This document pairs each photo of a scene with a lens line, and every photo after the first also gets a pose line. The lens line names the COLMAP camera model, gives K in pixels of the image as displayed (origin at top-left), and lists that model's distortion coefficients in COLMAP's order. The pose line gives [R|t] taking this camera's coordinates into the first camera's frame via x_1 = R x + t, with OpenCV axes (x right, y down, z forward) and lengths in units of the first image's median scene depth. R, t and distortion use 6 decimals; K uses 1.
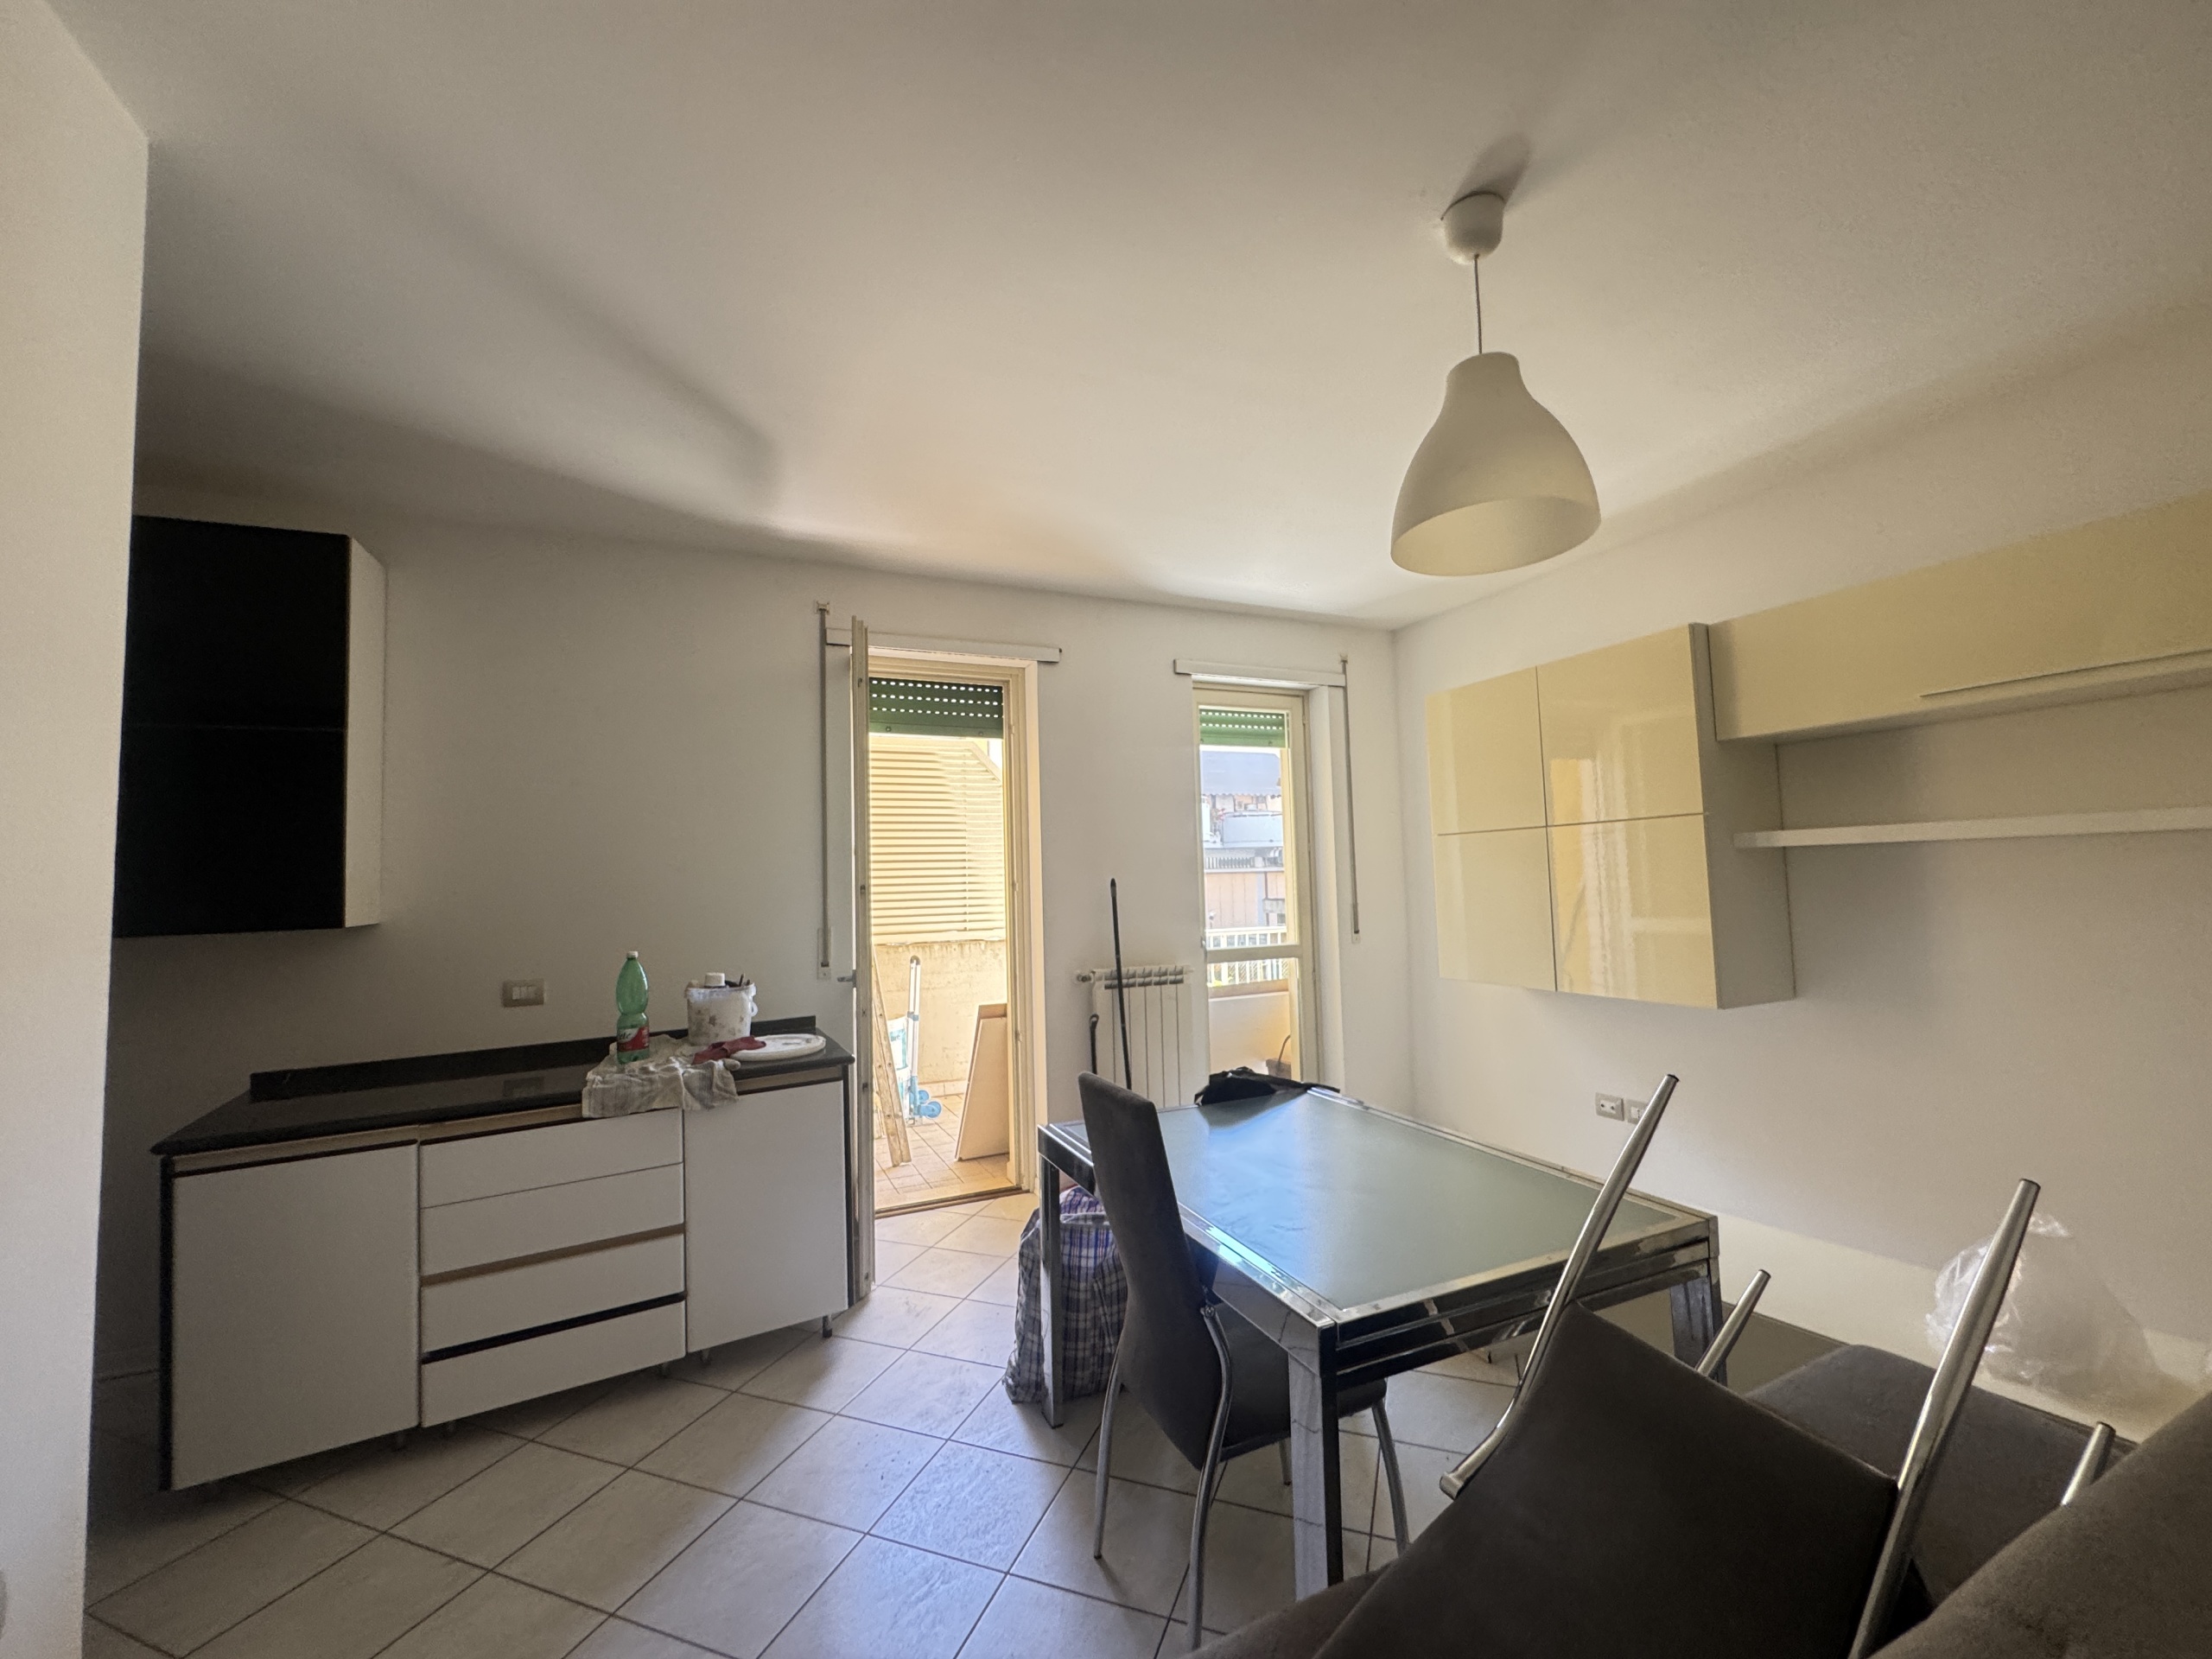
lens RADIAL K [[890.9, 0, 1094.9], [0, 890.9, 821.0], [0, 0, 1]] dist [-0.002128, -0.000224]
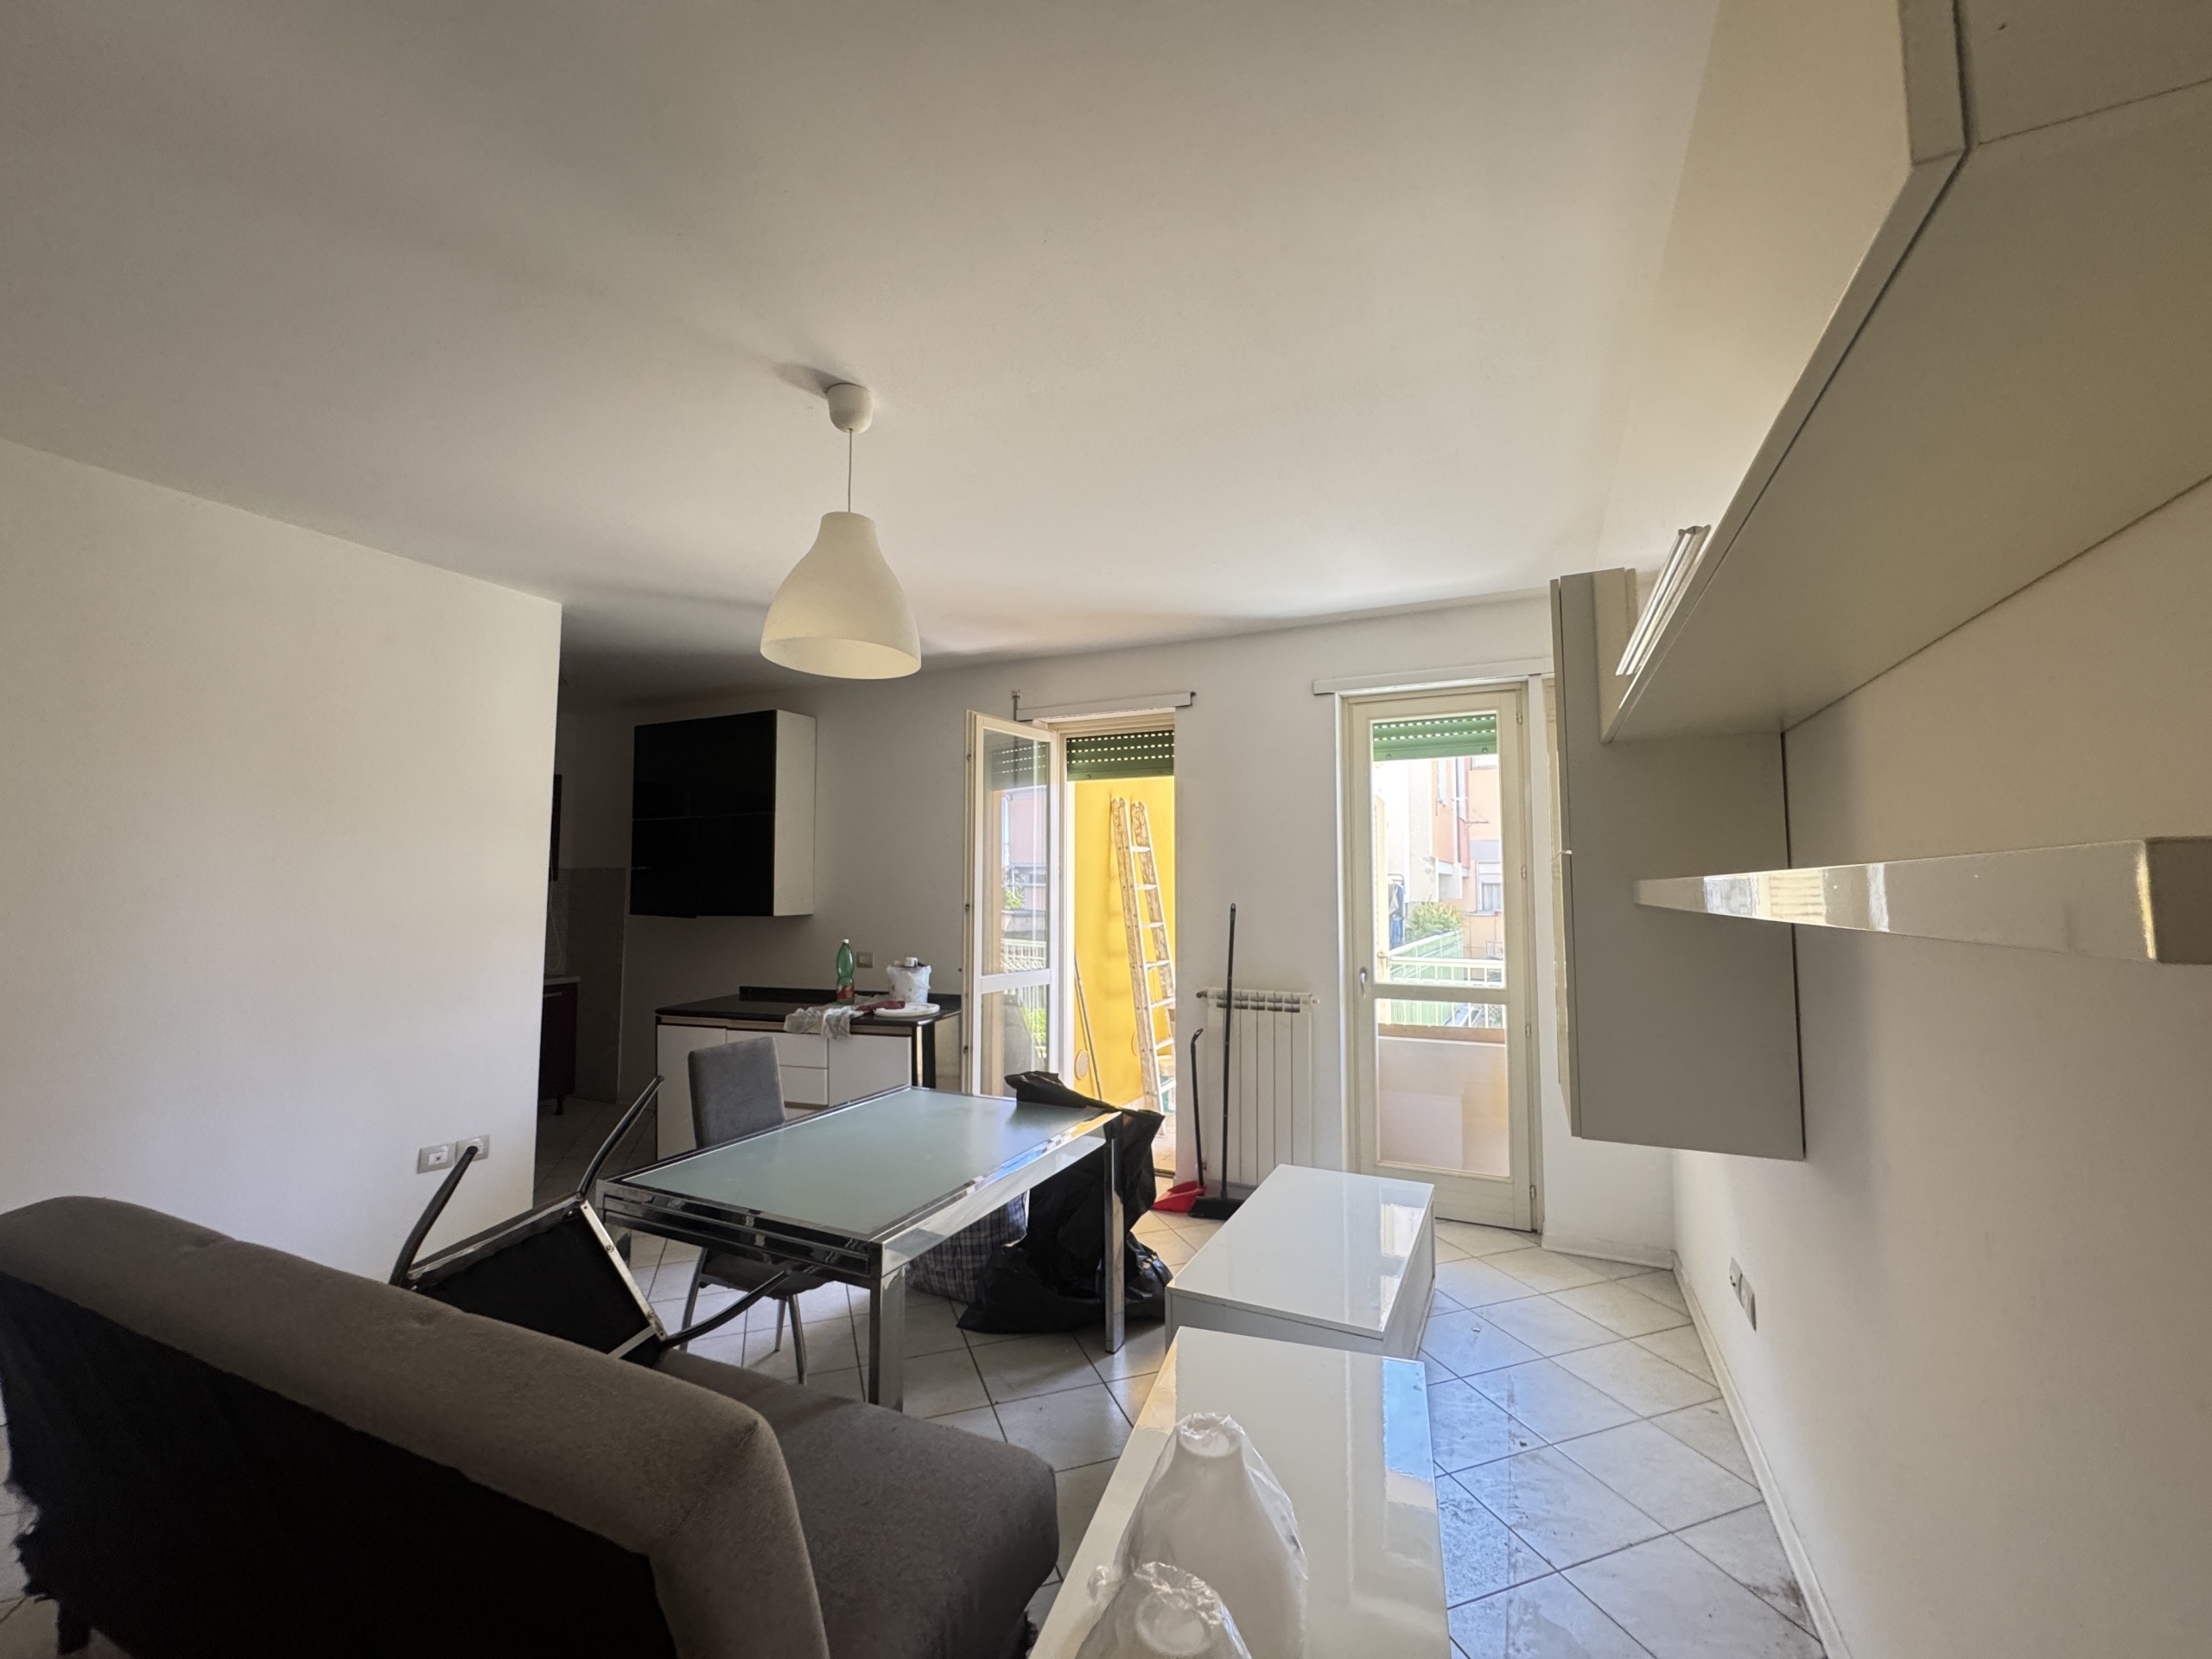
lens RADIAL K [[890.9, 0, 1094.9], [0, 890.9, 821.0], [0, 0, 1]] dist [-0.002128, -0.000224]
pose [[0.653814, -0.032992, -0.755936, 0.712095], [0.031516, 0.999369, -0.016358, -0.020505], [0.755999, -0.013129, 0.654441, 0.191233]]
